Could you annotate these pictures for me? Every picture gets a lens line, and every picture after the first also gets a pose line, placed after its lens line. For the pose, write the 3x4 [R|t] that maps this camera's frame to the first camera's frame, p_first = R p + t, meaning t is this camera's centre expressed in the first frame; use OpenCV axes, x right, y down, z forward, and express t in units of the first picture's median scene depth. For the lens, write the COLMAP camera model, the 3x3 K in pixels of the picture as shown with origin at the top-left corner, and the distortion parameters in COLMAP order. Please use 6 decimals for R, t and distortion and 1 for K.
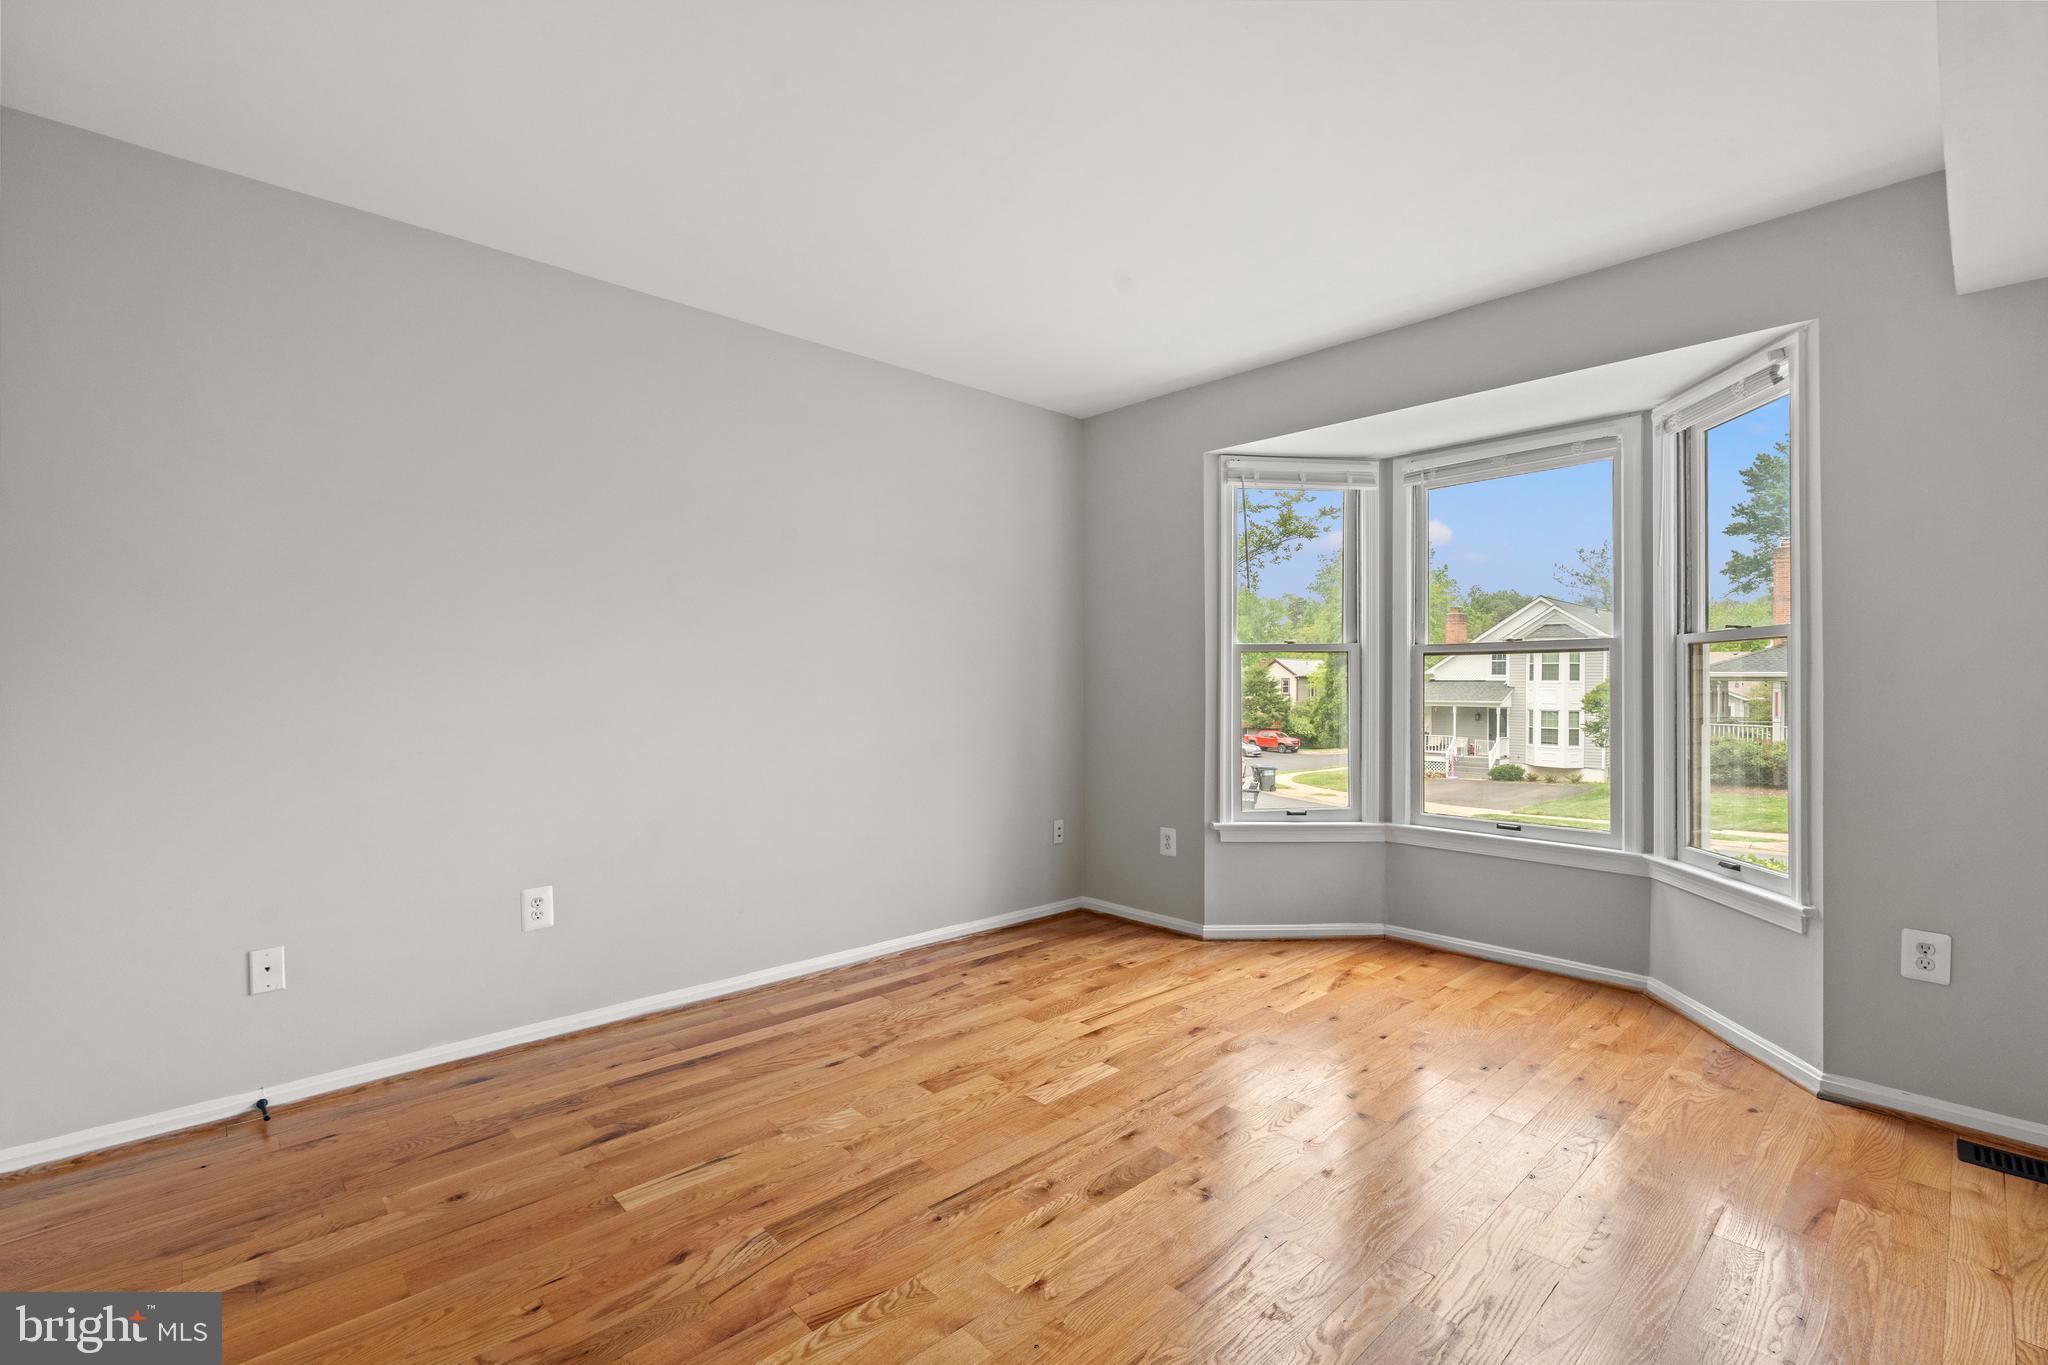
lens RADIAL K [[898.5, 0, 1028.2], [0, 898.5, 683.1], [0, 0, 1]] dist [-0.006148, 0.001044]
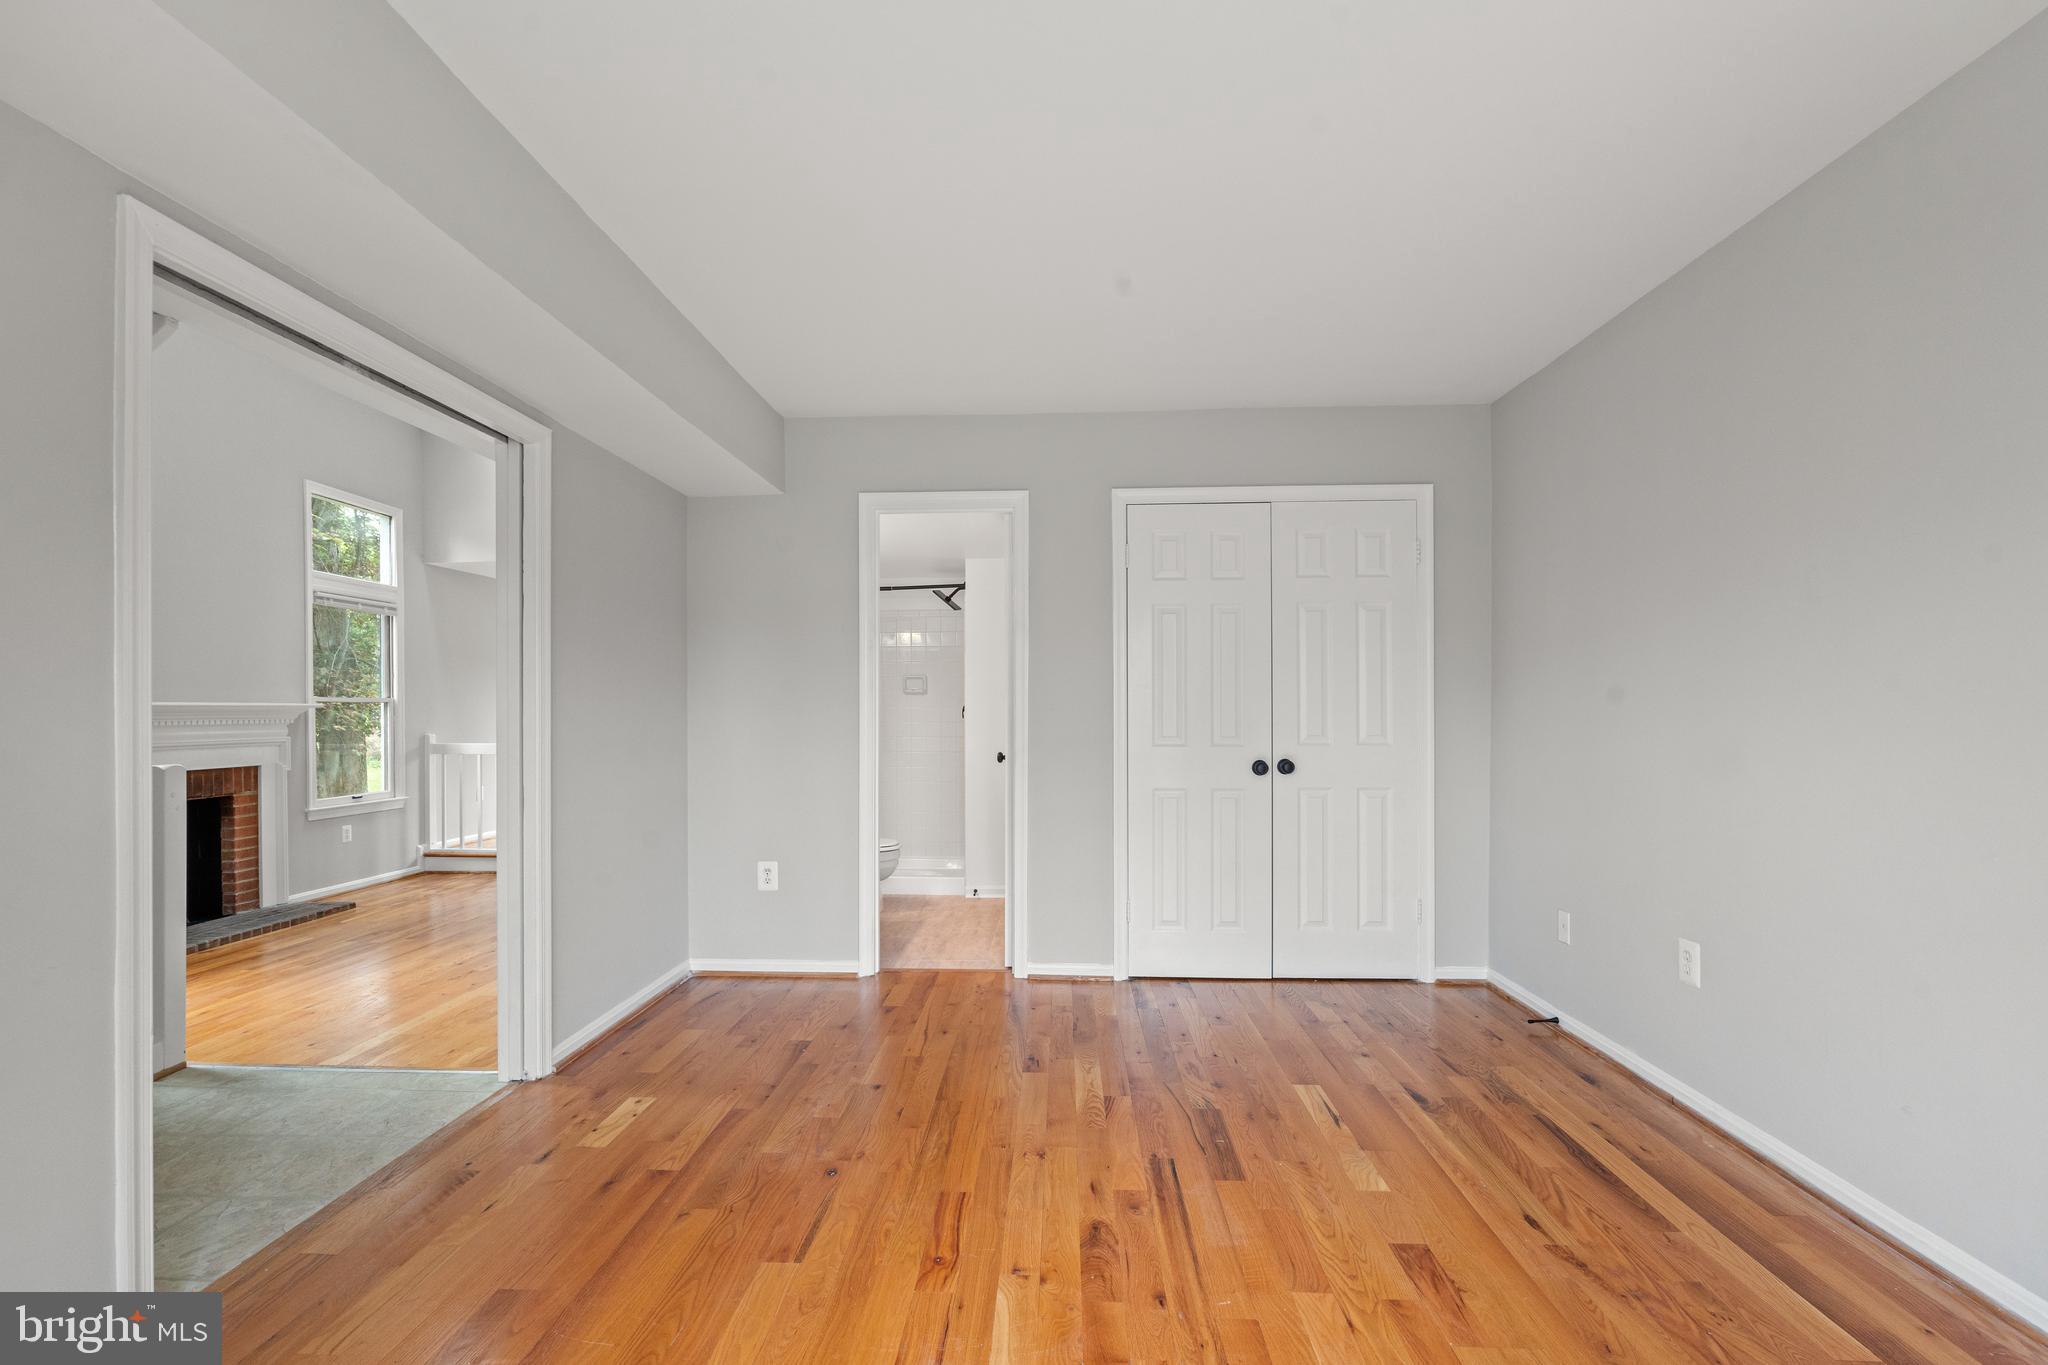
lens RADIAL K [[898.5, 0, 1021.6], [0, 898.5, 703.1], [0, 0, 1]] dist [-0.006148, 0.001044]
pose [[-0.719793, -0.004613, -0.694174, 0.693897], [0.000785, 0.999972, -0.007458, -0.016406], [0.694189, -0.005913, -0.719769, 1.370619]]
